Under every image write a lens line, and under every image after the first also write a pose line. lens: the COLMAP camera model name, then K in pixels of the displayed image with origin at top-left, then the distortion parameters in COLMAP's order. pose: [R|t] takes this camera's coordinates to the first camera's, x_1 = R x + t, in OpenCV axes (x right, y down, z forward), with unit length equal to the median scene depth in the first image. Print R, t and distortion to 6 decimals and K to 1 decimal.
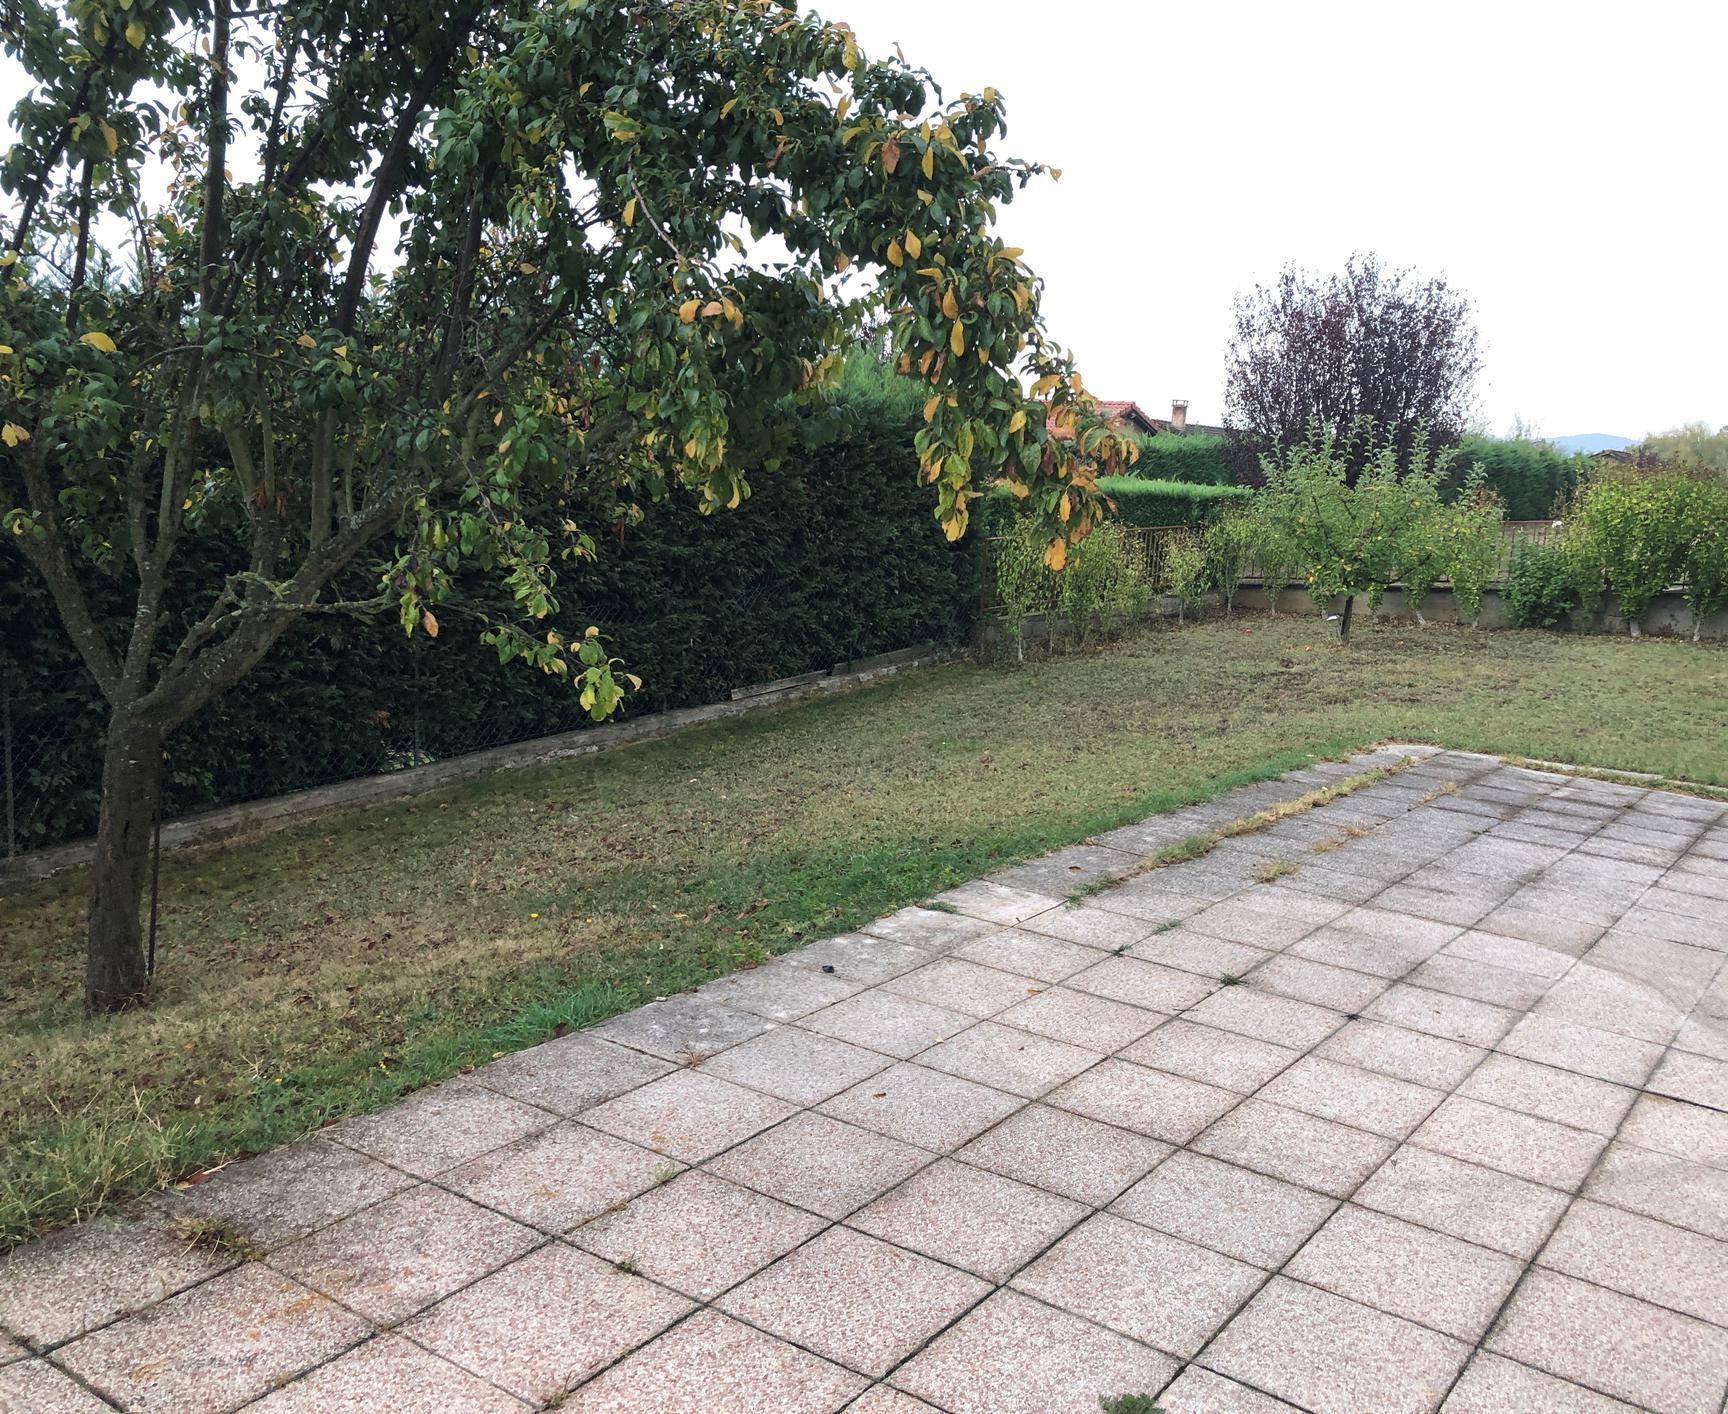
lens RADIAL K [[1564.8, 0, 995.3], [0, 1564.8, 747.6], [0, 0, 1]] dist [-0.009517, -0.002754]
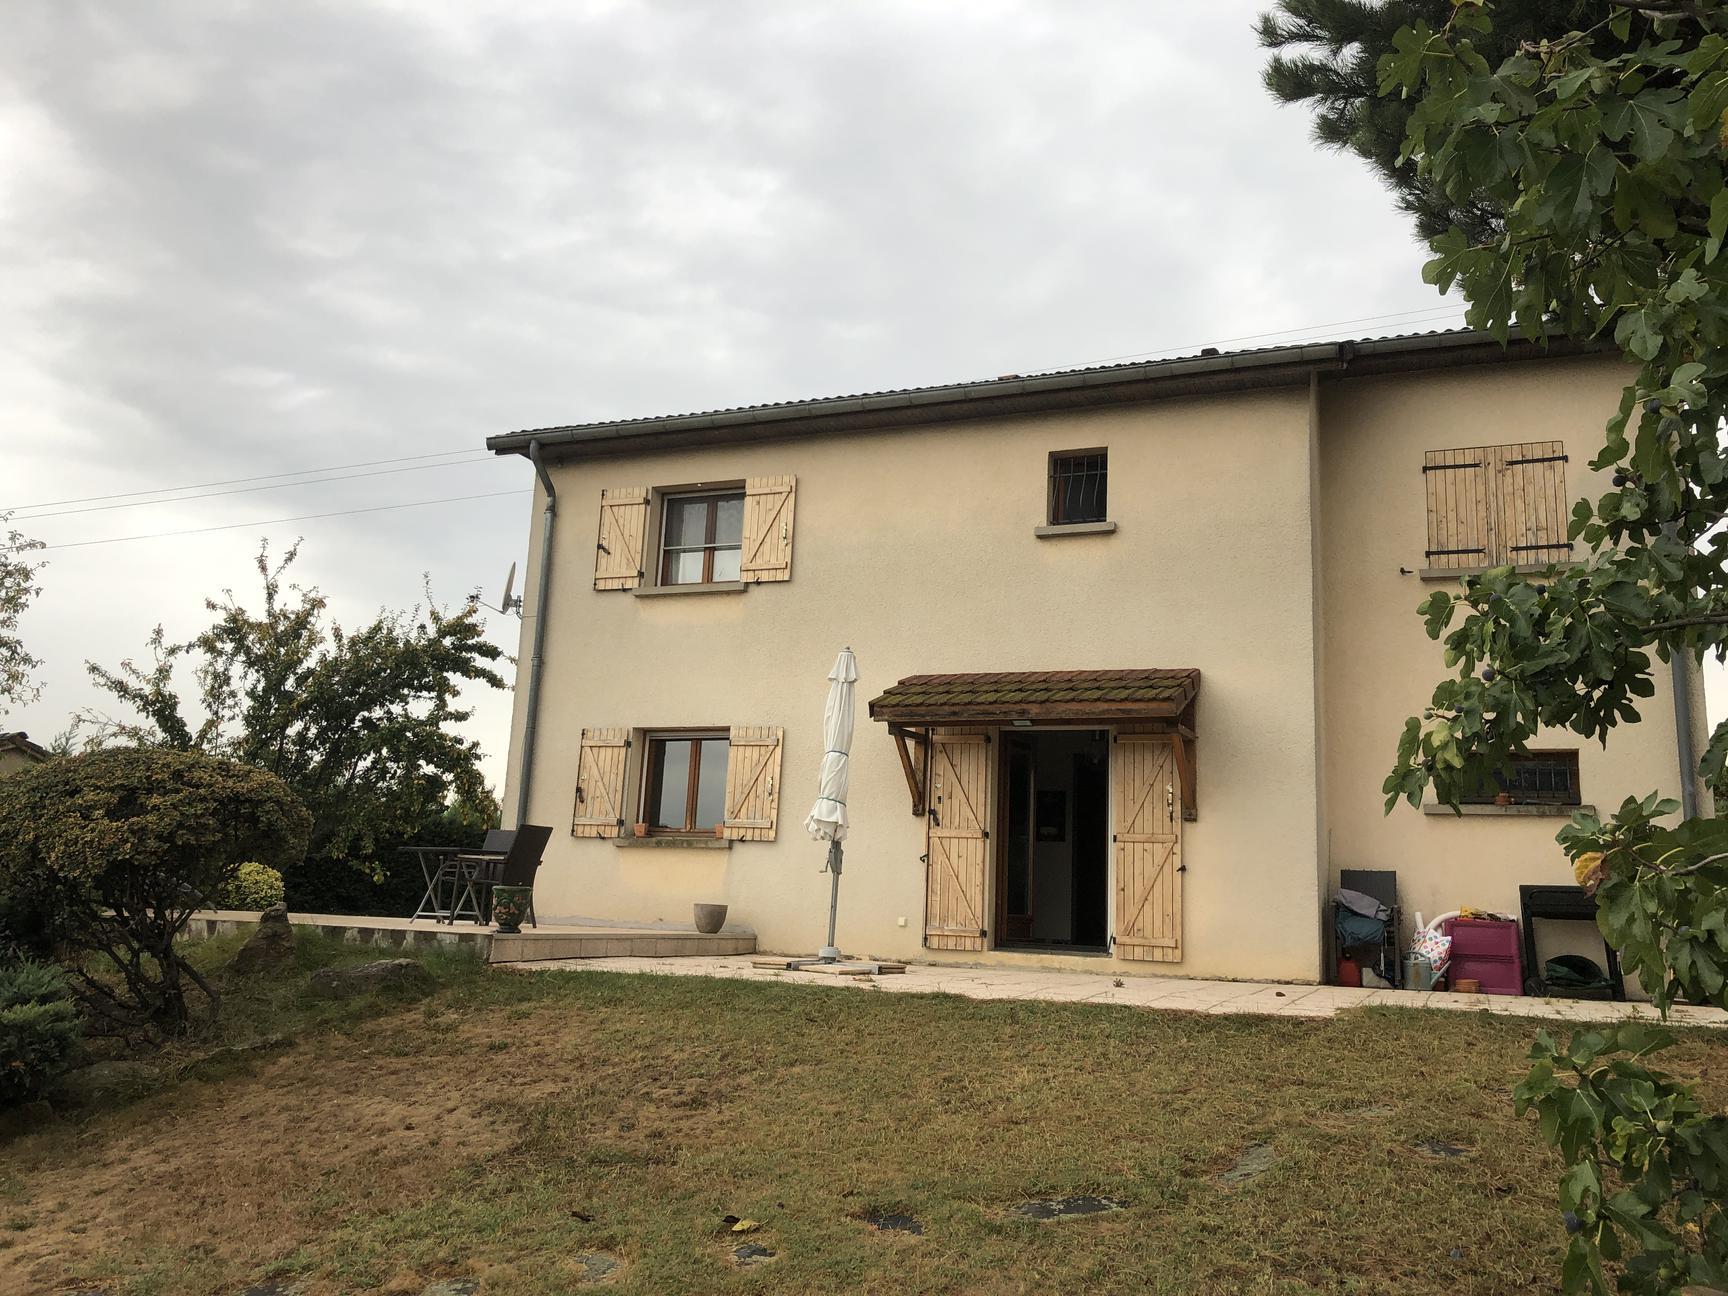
lens RADIAL K [[1406.0, 0, 846.2], [0, 1406.0, 647.4], [0, 0, 1]] dist [0.031023, -0.033116]
pose [[0.987486, 0.000166, 0.157704, 0.343640], [0.056170, 0.934050, -0.352698, 0.739792], [-0.147362, 0.357143, 0.922352, -2.641052]]
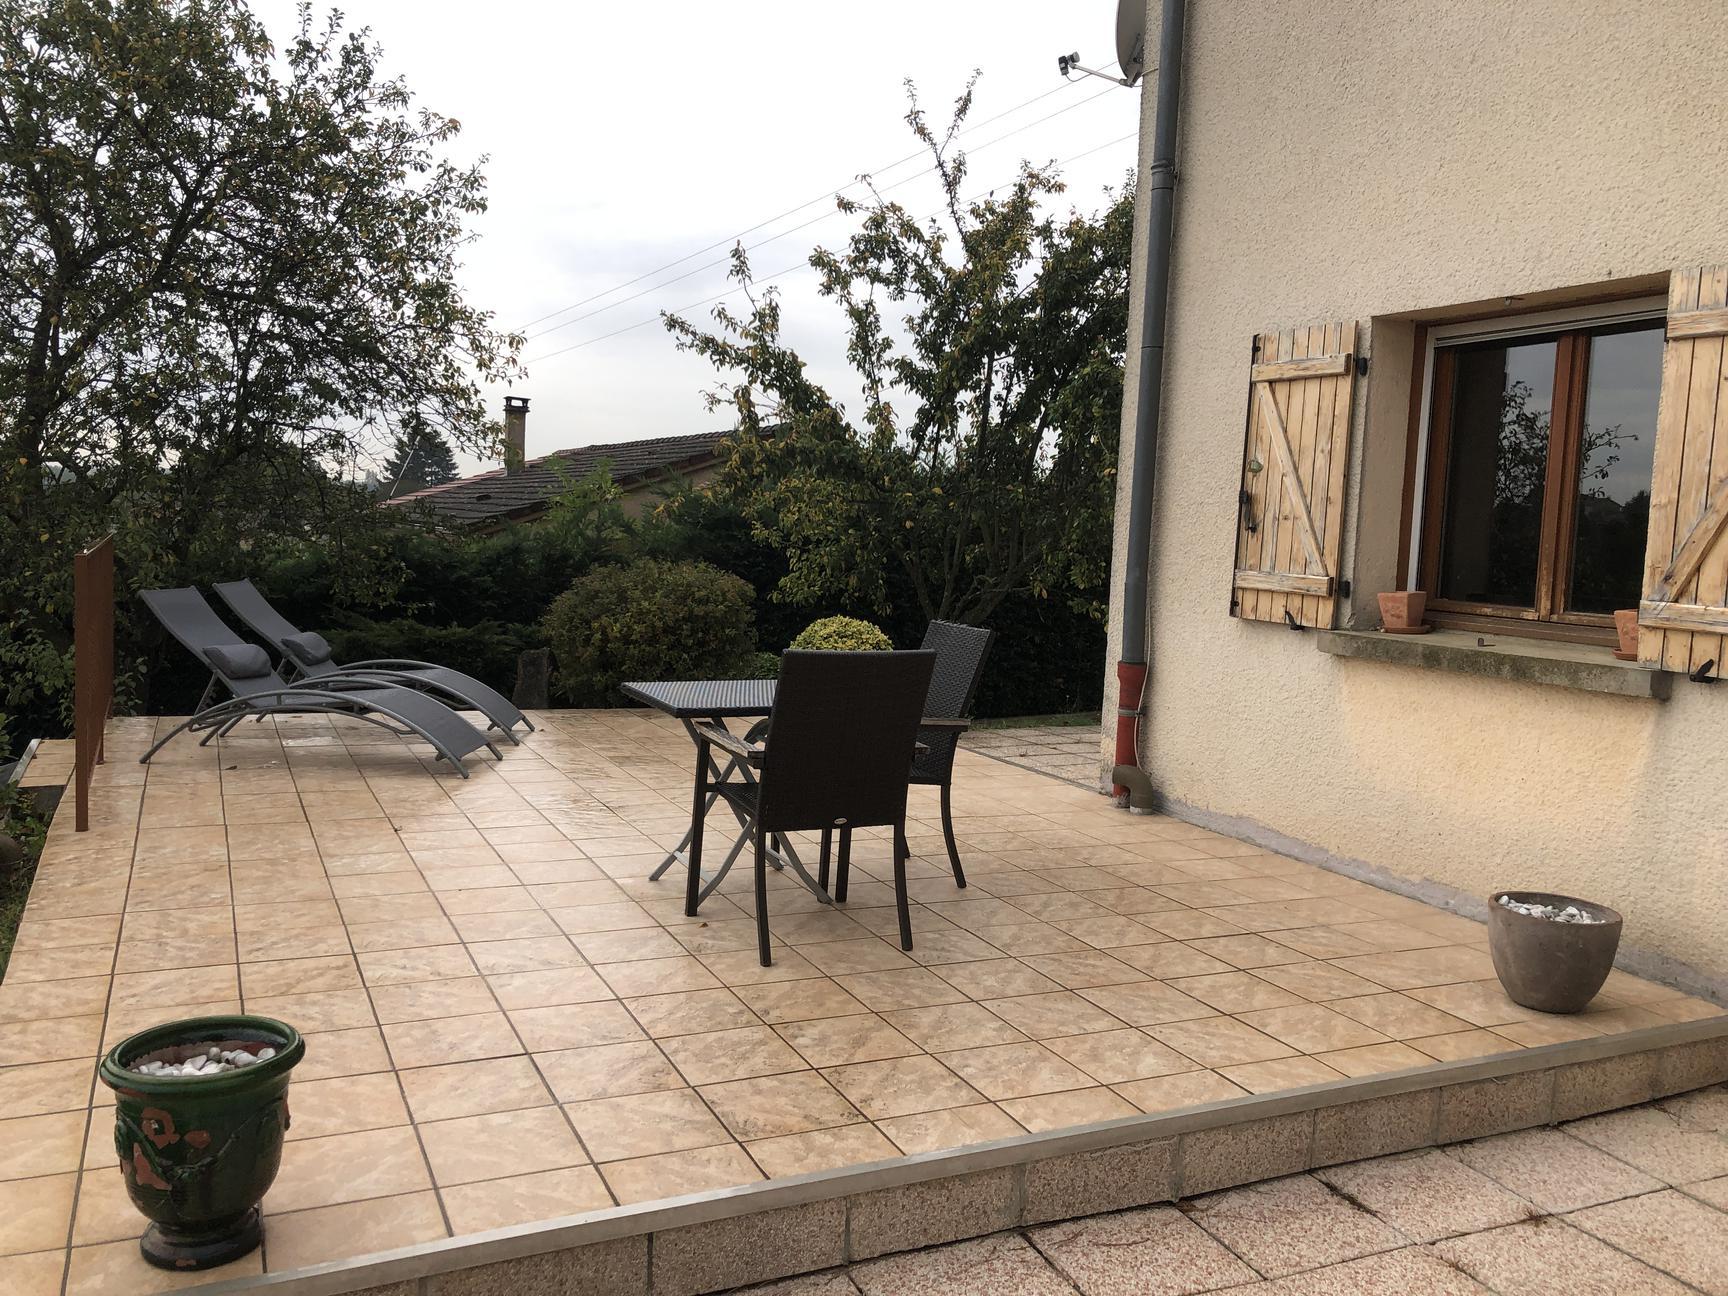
lens RADIAL K [[1406.0, 0, 846.2], [0, 1406.0, 647.4], [0, 0, 1]] dist [0.031023, -0.033116]
pose [[0.836686, 0.010863, -0.547575, 0.584534], [-0.082574, 0.990877, -0.106514, 0.260829], [0.541422, 0.134334, 0.829950, -0.995756]]
